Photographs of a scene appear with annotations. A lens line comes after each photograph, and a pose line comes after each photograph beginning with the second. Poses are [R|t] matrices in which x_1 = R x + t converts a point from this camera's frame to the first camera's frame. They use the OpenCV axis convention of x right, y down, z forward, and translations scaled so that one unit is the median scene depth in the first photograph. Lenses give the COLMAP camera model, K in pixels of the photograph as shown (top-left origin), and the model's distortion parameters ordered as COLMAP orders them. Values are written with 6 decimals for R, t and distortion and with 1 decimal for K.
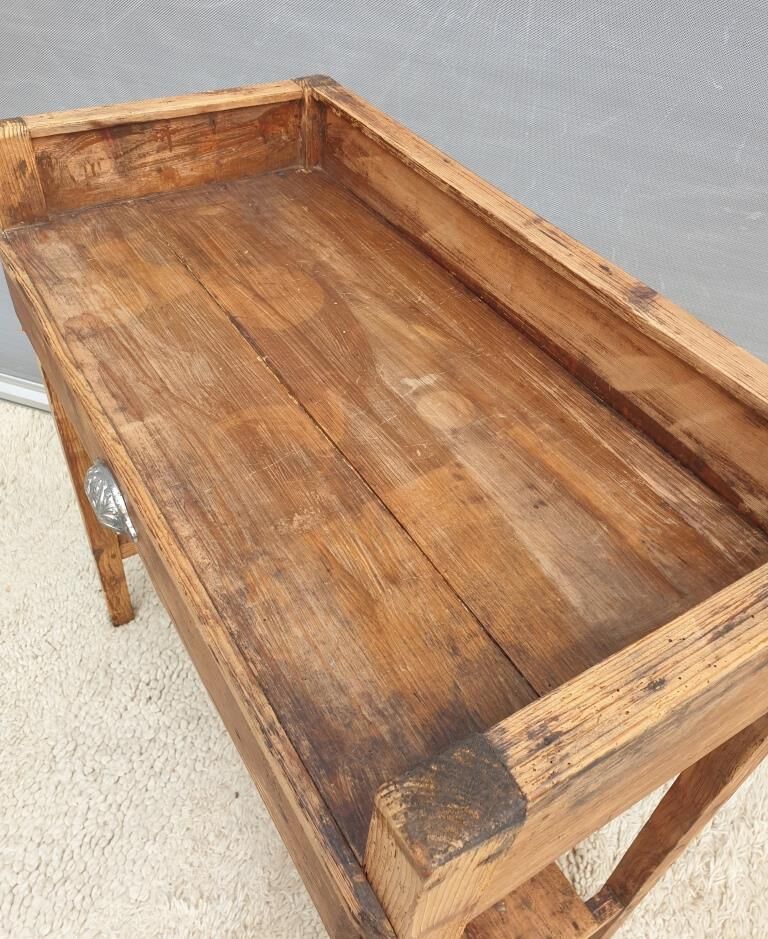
lens RADIAL K [[802.0, 0, 382.9], [0, 802.0, 426.7], [0, 0, 1]] dist [0.006707, -0.002016]
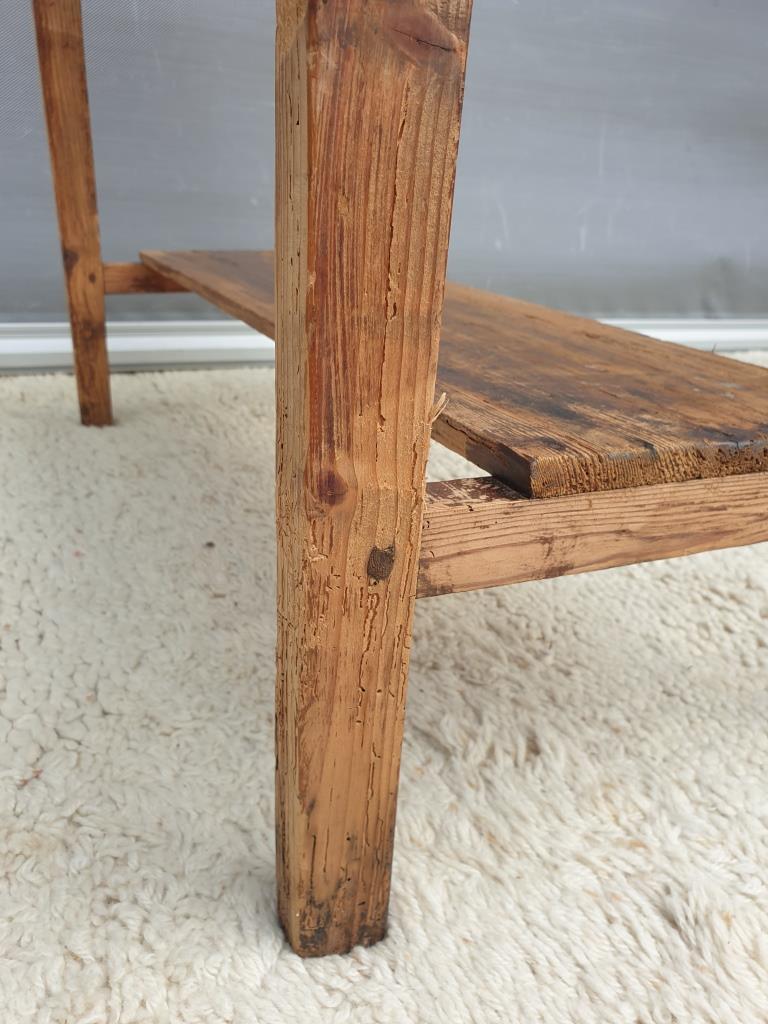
lens RADIAL K [[819.6, 0, 384.0], [0, 819.6, 525.1], [0, 0, 1]] dist [0.002842, 0.002083]
pose [[0.992152, 0.025305, -0.122447, 0.020560], [-0.063033, 0.946986, -0.315030, 0.816775], [0.107984, 0.320276, 0.941150, 0.586420]]
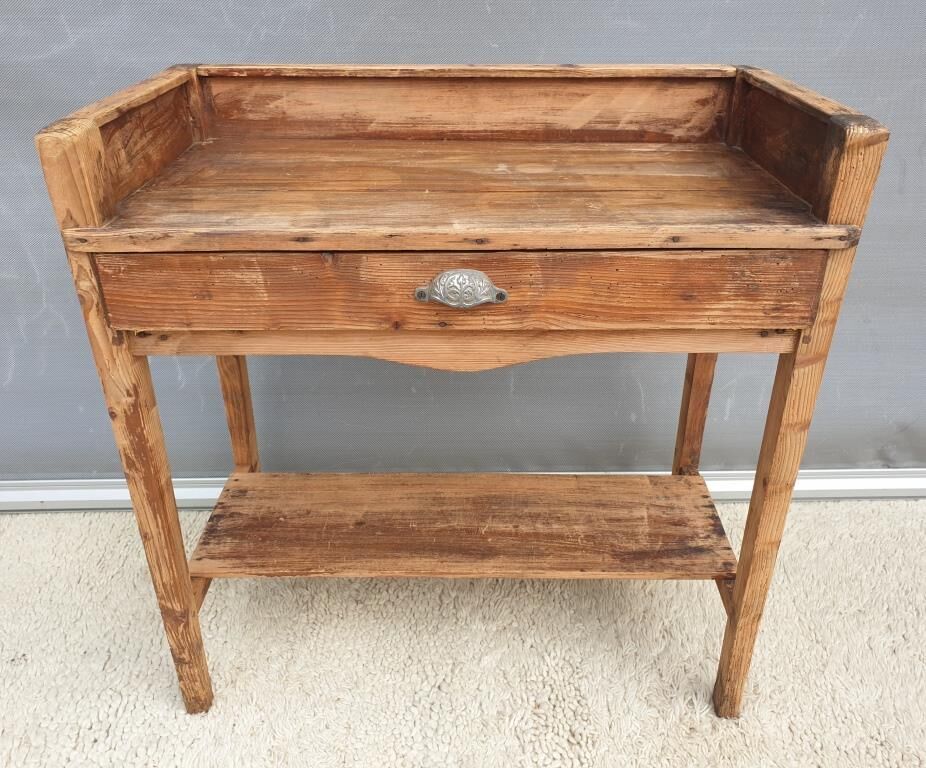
lens RADIAL K [[812.9, 0, 464.9], [0, 812.9, 363.1], [0, 0, 1]] dist [0.000319, 0.014273]
pose [[0.535974, -0.455587, 0.710755, -0.968844], [0.586984, 0.806198, 0.074126, 0.065068], [-0.606780, 0.377472, 0.699523, 0.114396]]
